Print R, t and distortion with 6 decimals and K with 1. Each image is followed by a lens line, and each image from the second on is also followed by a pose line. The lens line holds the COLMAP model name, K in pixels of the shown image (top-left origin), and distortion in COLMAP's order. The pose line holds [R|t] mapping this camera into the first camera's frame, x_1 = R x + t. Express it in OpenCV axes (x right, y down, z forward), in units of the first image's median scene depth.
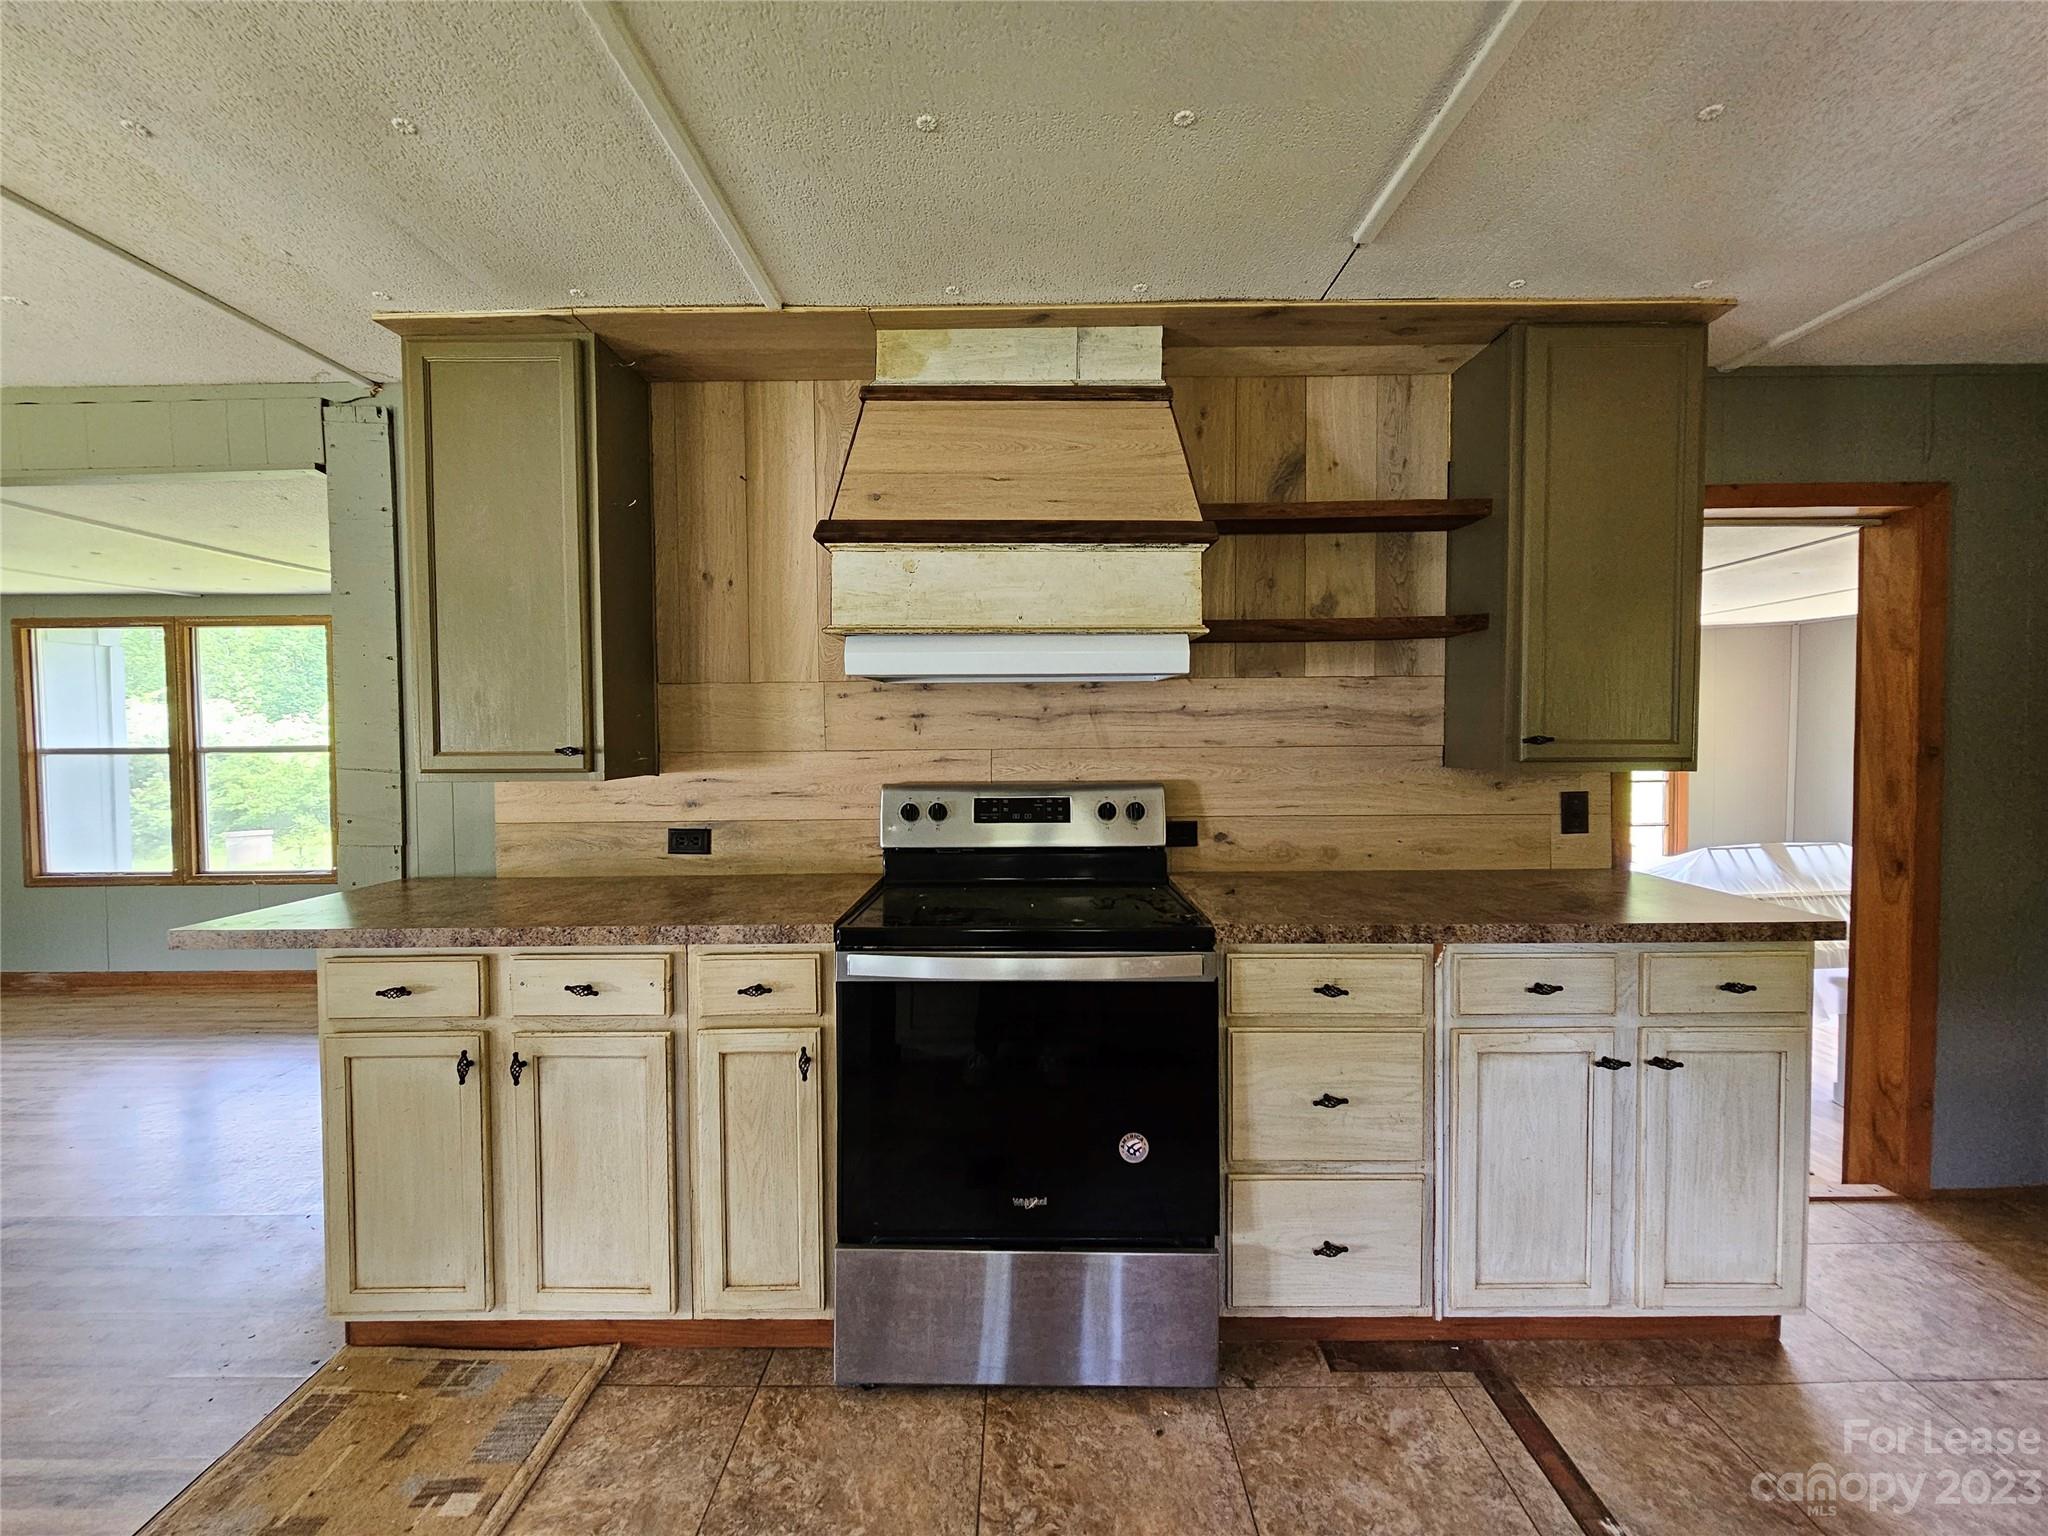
lens RADIAL K [[845.2, 0, 1021.9], [0, 845.2, 757.0], [0, 0, 1]] dist [0.000480, -0.000424]
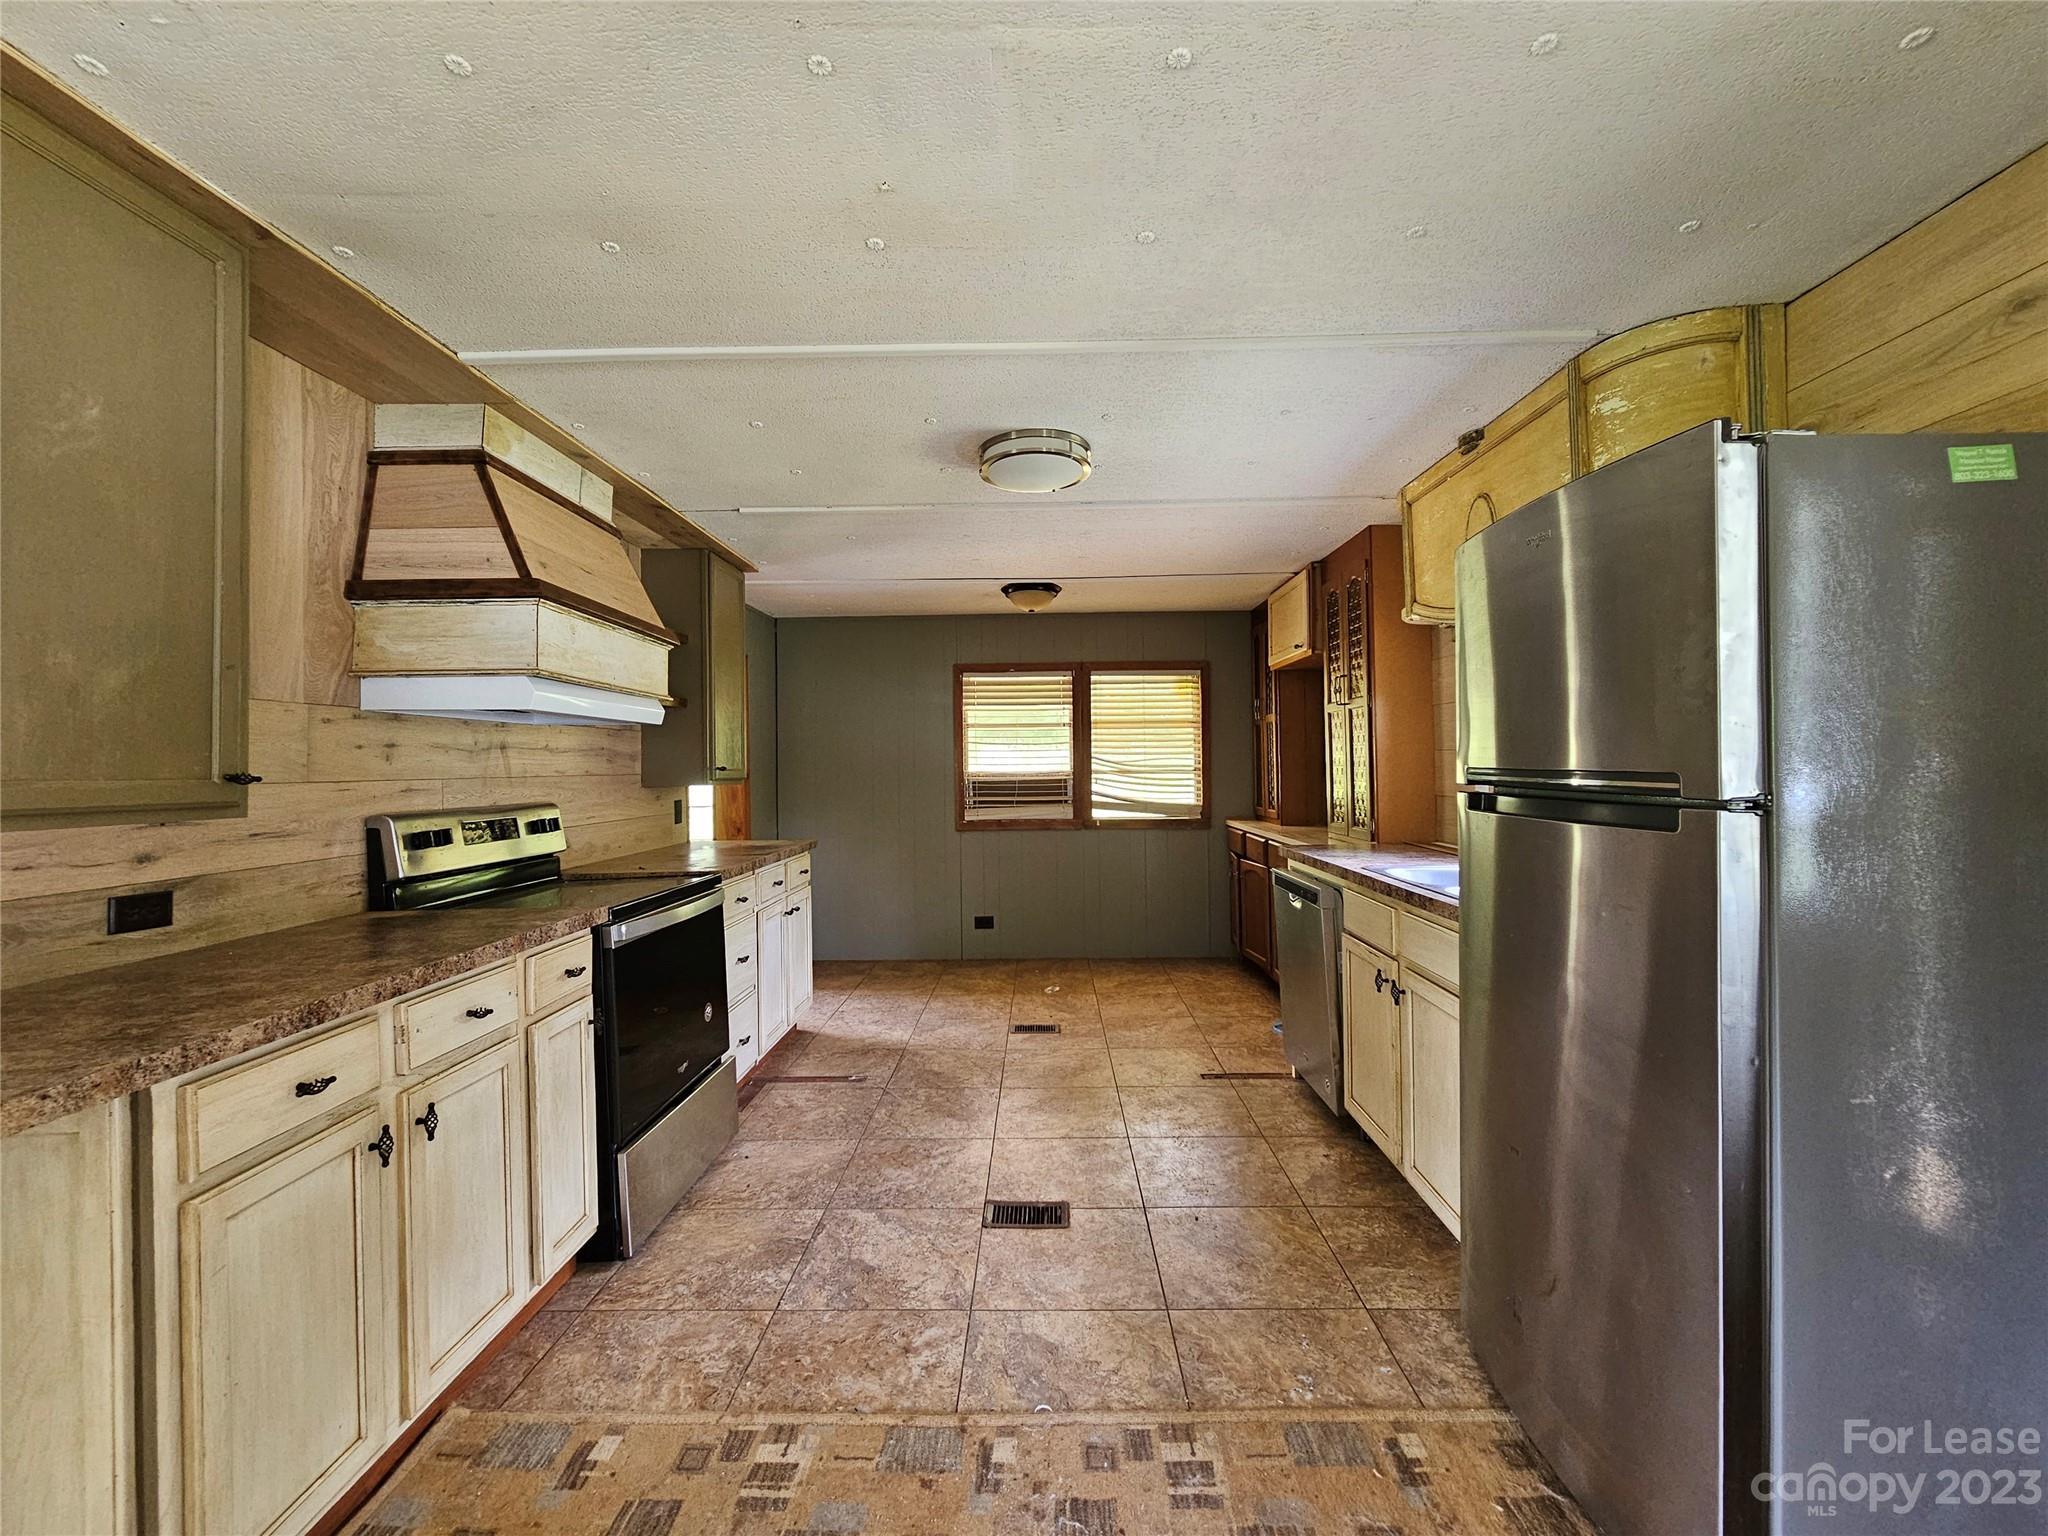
lens RADIAL K [[845.2, 0, 1022.9], [0, 845.2, 764.1], [0, 0, 1]] dist [0.000480, -0.000424]
pose [[0.017201, 0.010316, 0.999799, -1.101099], [0.049211, 0.998726, -0.011151, 0.020372], [-0.998640, 0.049393, 0.016672, 0.245396]]
